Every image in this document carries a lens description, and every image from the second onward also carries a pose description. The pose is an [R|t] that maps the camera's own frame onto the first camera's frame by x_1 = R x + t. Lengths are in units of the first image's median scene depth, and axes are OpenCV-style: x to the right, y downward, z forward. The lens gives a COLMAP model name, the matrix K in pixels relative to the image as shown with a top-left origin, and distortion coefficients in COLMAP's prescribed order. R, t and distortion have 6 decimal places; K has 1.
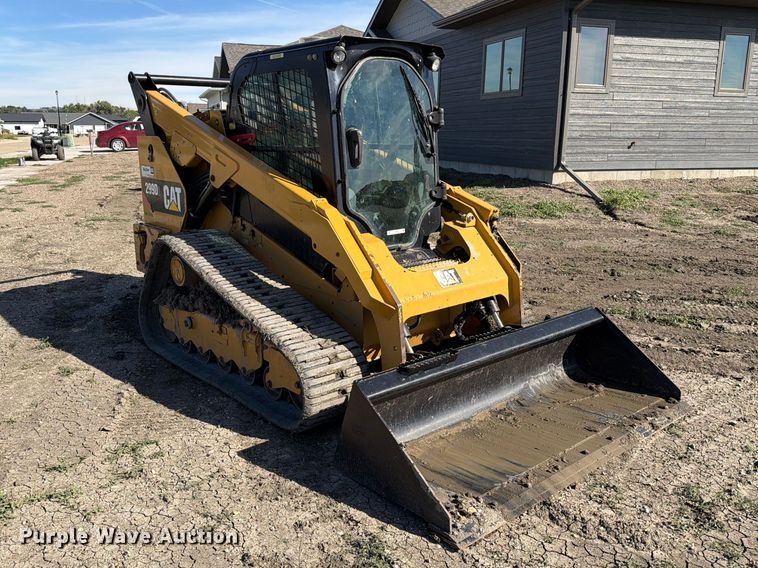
lens RADIAL K [[650.8, 0, 365.0], [0, 650.8, 281.9], [0, 0, 1]] dist [0.099578, -0.176199]
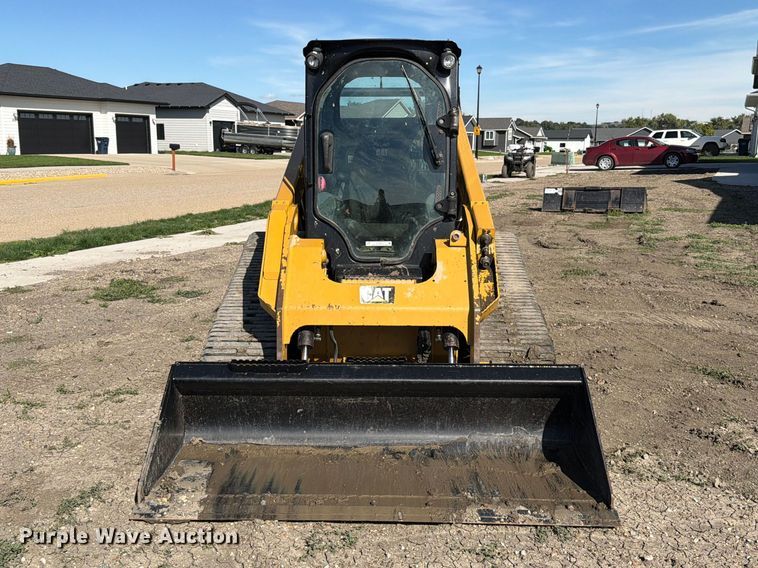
lens RADIAL K [[767.7, 0, 377.7], [0, 767.7, 298.3], [0, 0, 1]] dist [0.161291, -0.335100]
pose [[0.746931, 0.132751, -0.651515, 0.271692], [-0.156177, 0.987481, 0.022157, -0.008271], [0.646300, 0.085202, 0.758312, 0.060044]]
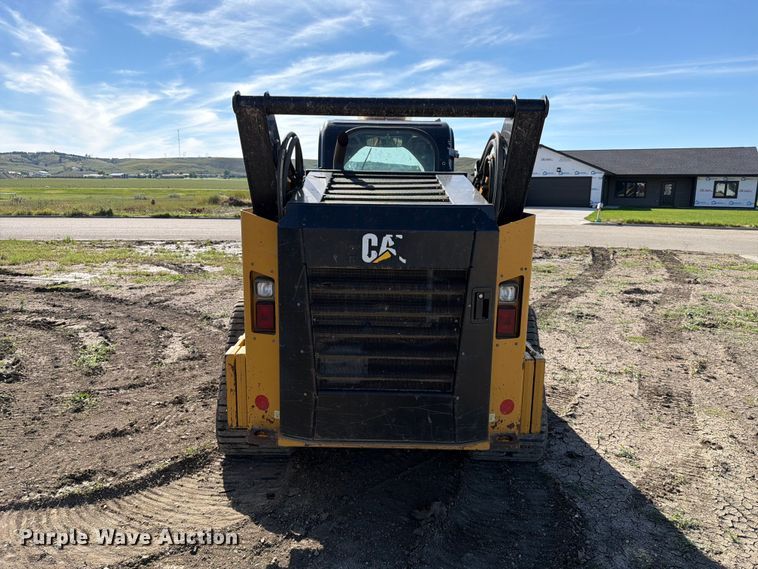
lens RADIAL K [[536.7, 0, 379.0], [0, 536.7, 284.5], [0, 0, 1]] dist [0.043348, -0.065645]
pose [[-0.755726, -0.128879, 0.642081, -0.252176], [0.138703, 0.926703, 0.349262, -0.158656], [-0.640031, 0.353005, -0.682458, 0.649050]]
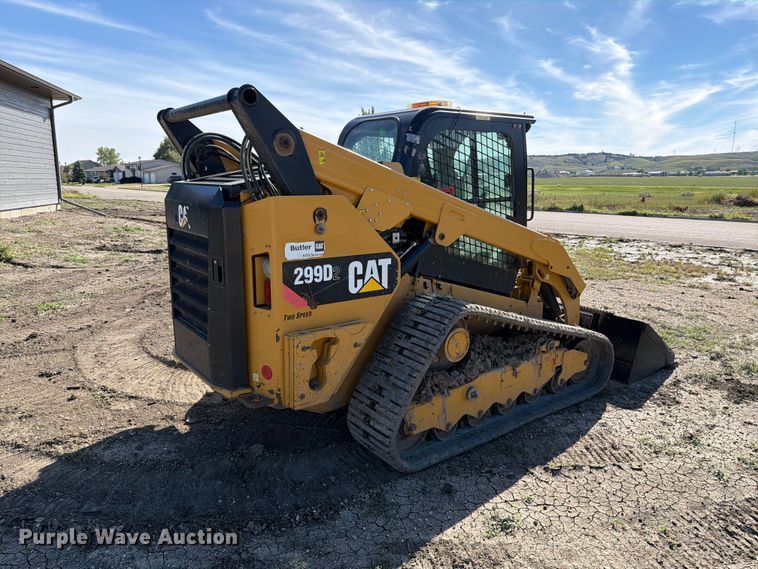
lens RADIAL K [[534.5, 0, 377.9], [0, 534.5, 279.2], [0, 0, 1]] dist [0.044342, -0.055219]
pose [[0.052159, -0.186976, 0.980979, -0.382046], [0.221062, 0.960108, 0.171244, -0.096646], [-0.973864, 0.207926, 0.091411, 0.400075]]
